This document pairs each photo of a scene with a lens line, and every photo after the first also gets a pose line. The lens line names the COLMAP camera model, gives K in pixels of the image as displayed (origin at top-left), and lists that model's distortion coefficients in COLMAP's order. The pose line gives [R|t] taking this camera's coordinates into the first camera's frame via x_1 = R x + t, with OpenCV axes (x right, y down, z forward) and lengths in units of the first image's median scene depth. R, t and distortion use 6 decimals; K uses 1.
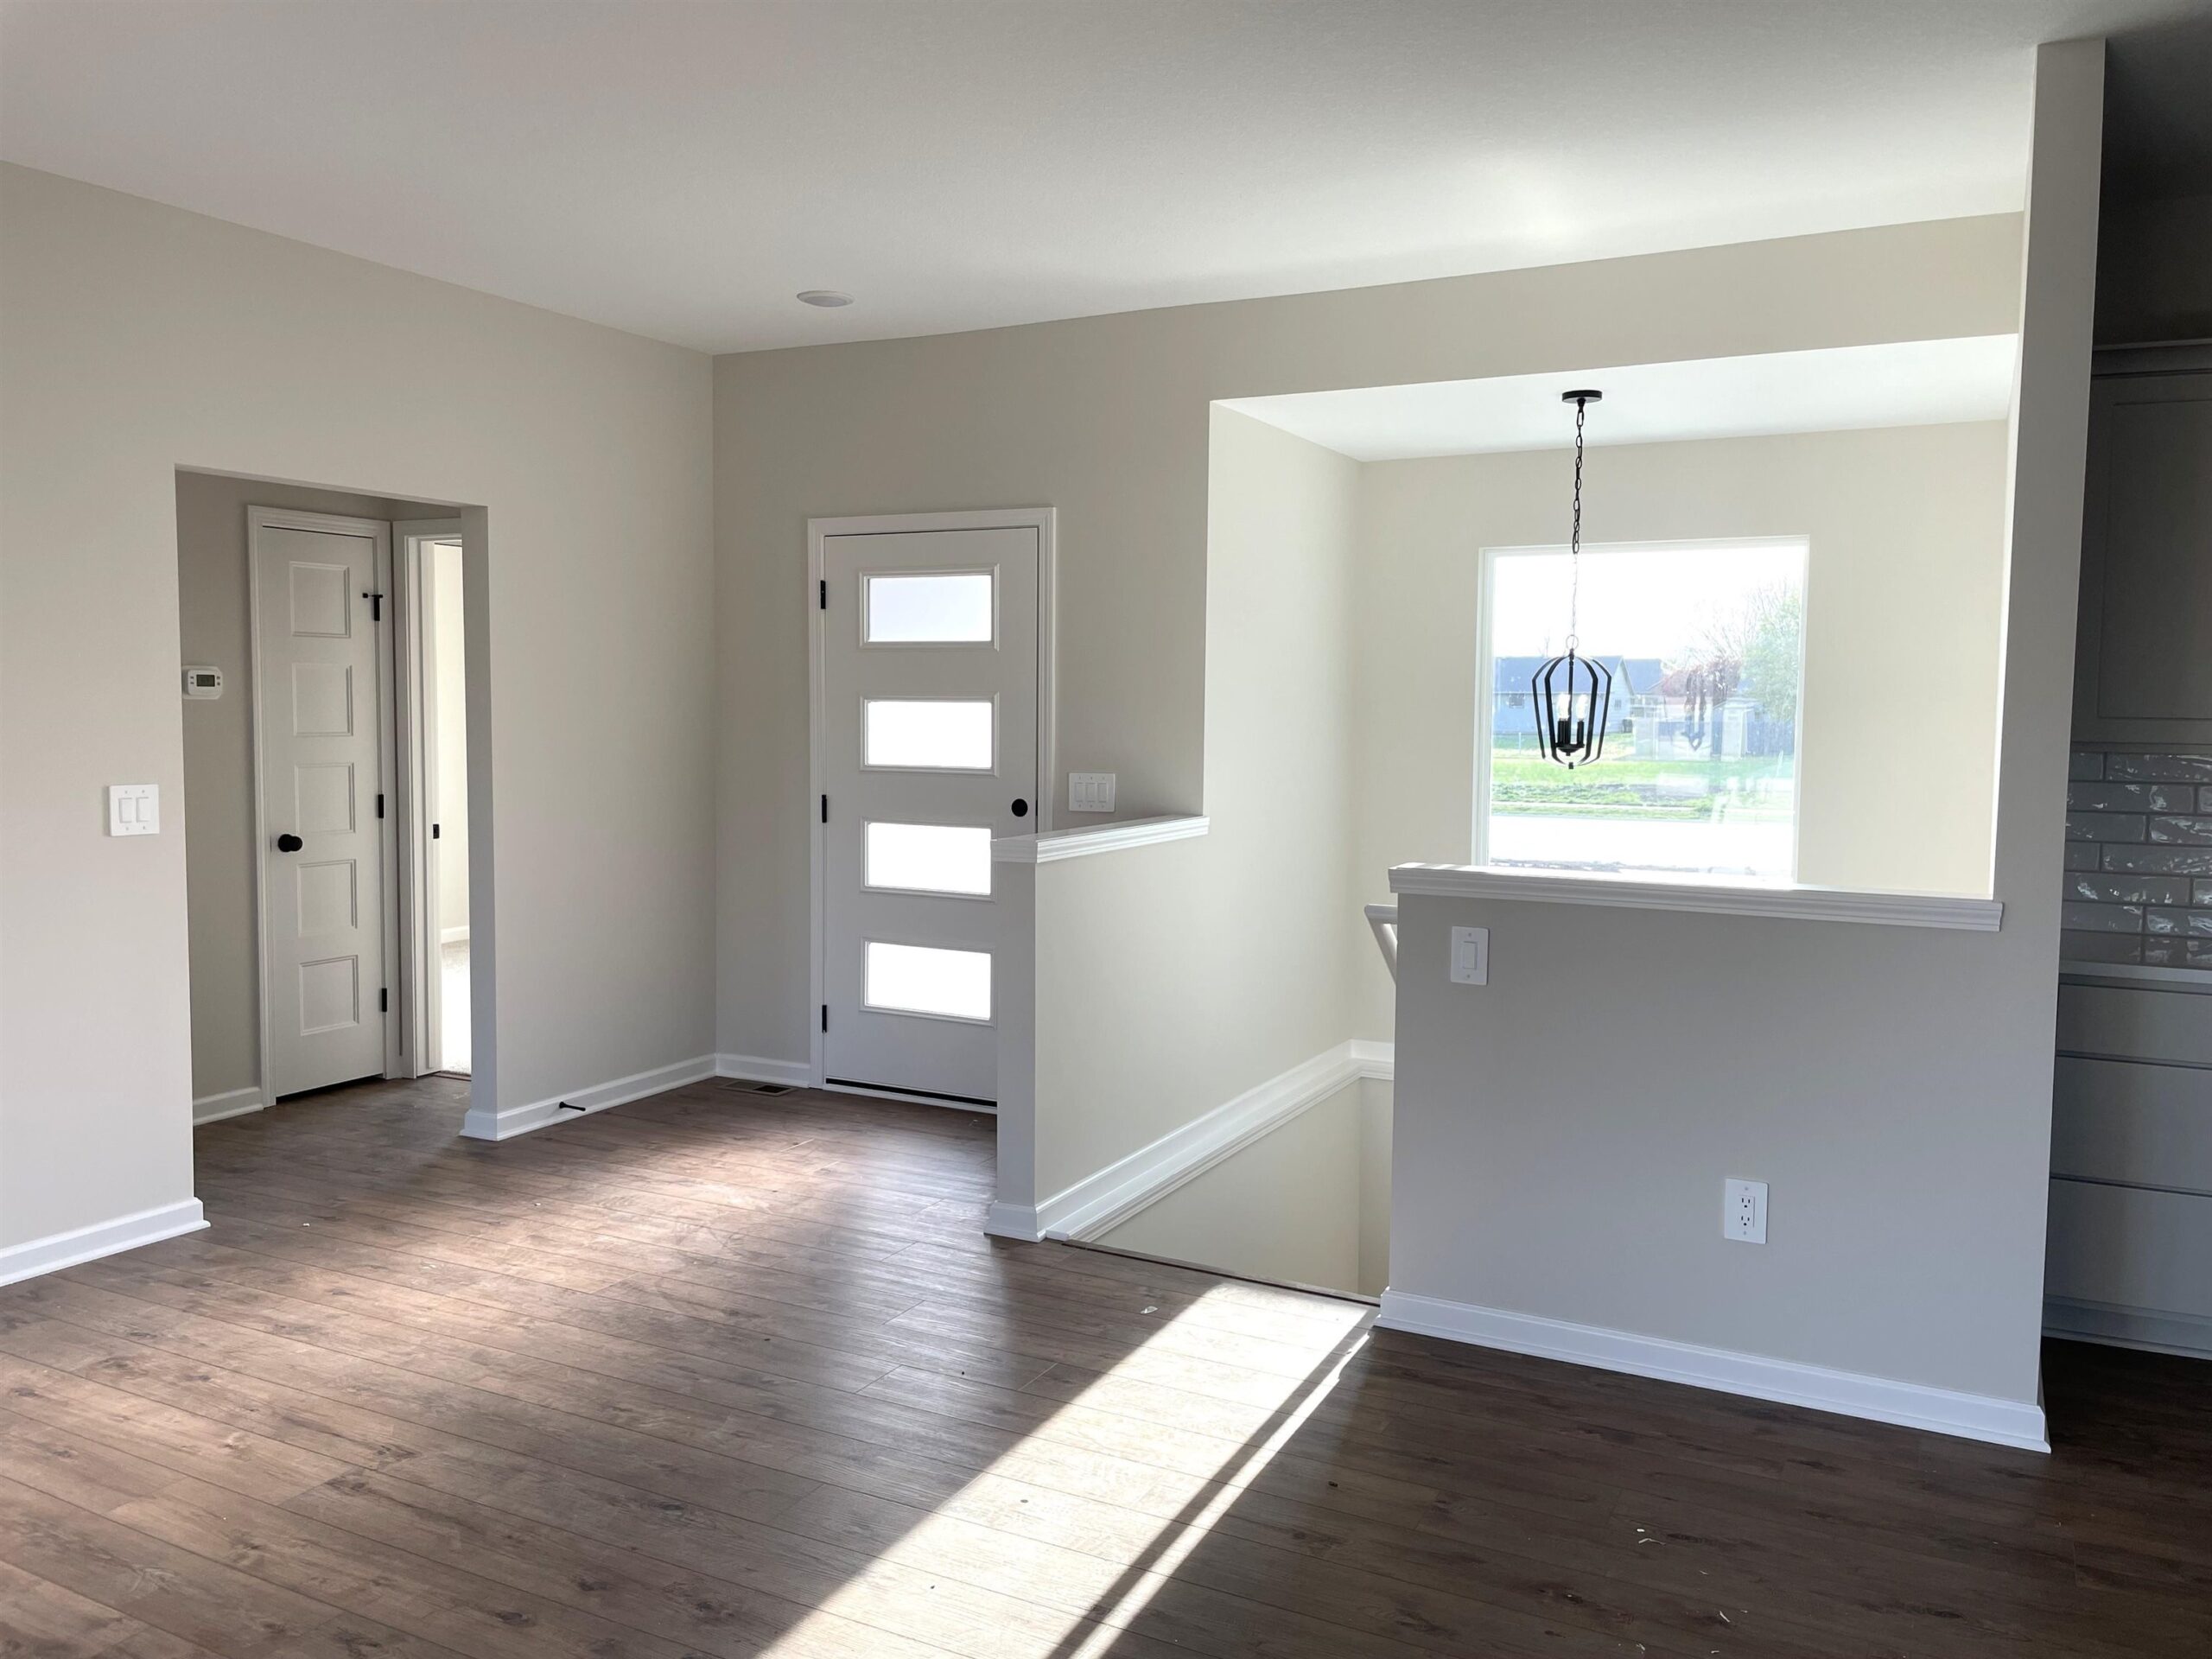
lens RADIAL K [[1681.7, 0, 1093.6], [0, 1681.7, 822.6], [0, 0, 1]] dist [0.094719, -0.128269]
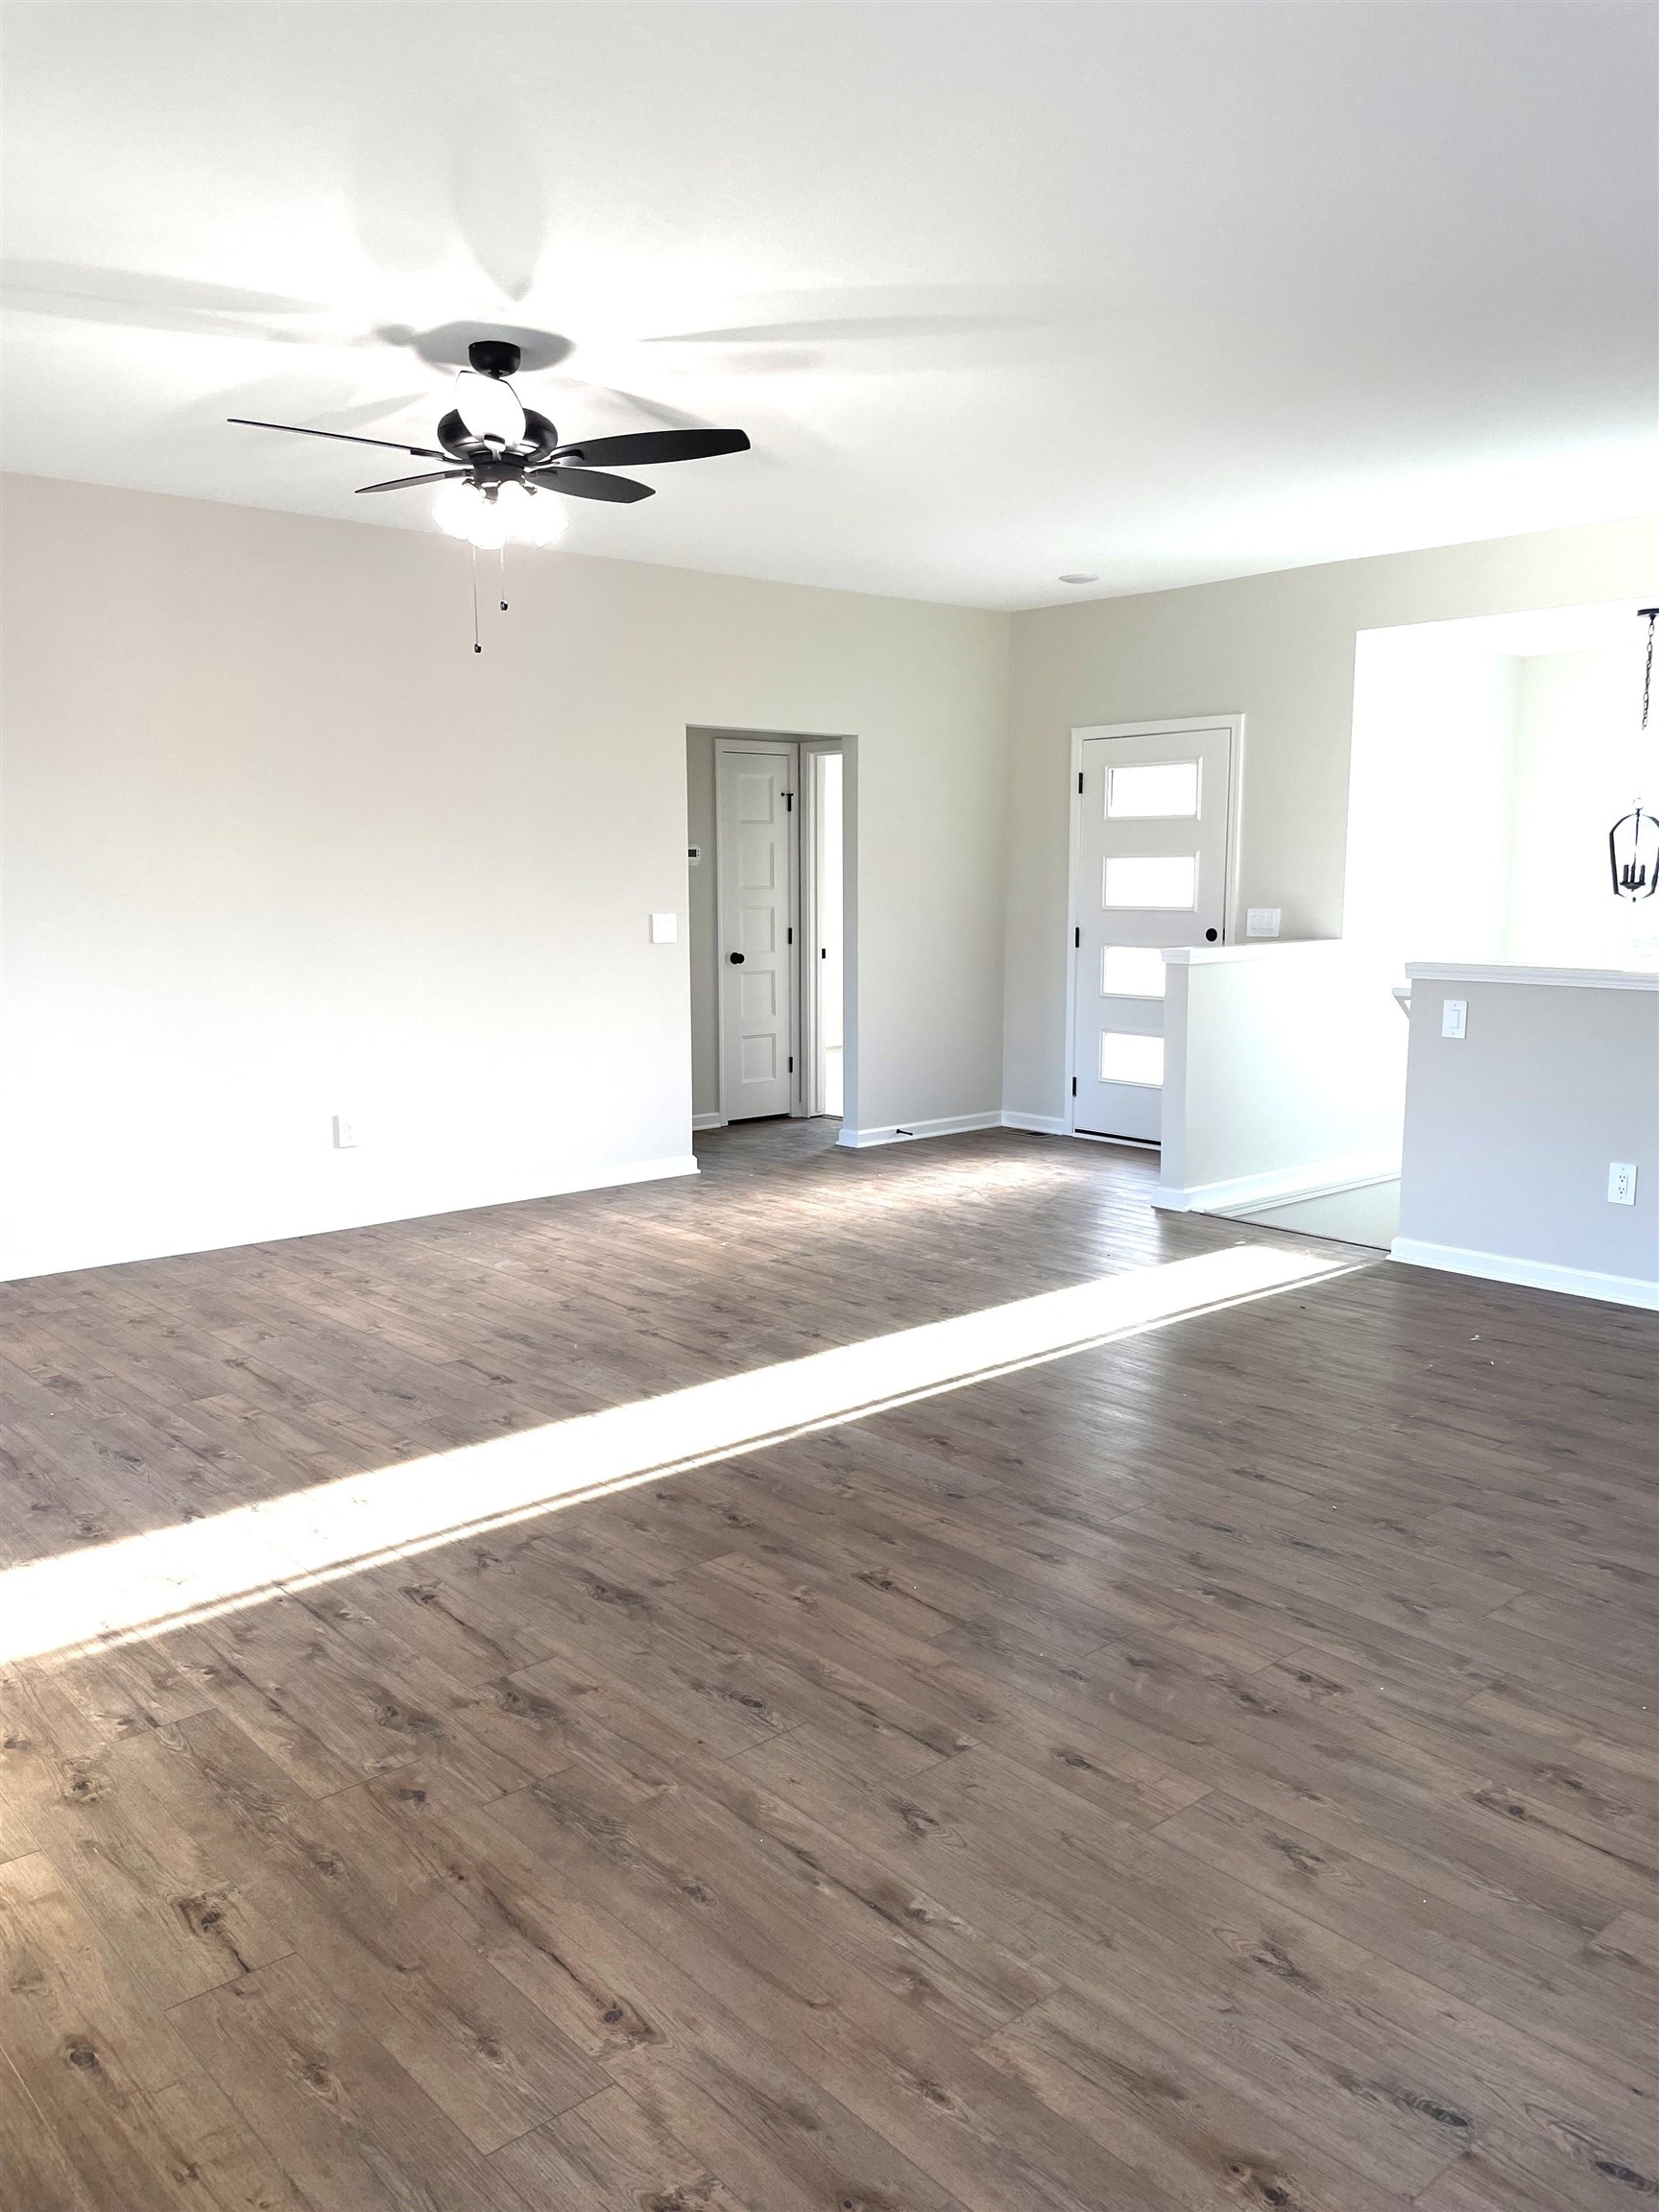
lens RADIAL K [[1681.7, 0, 837.2], [0, 1681.7, 1103.6], [0, 0, 1]] dist [0.094719, -0.128269]
pose [[0.935765, 0.037298, -0.350646, 0.171777], [-0.013741, 0.997492, 0.069433, 0.039858], [0.352356, -0.060154, 0.933931, -0.446426]]
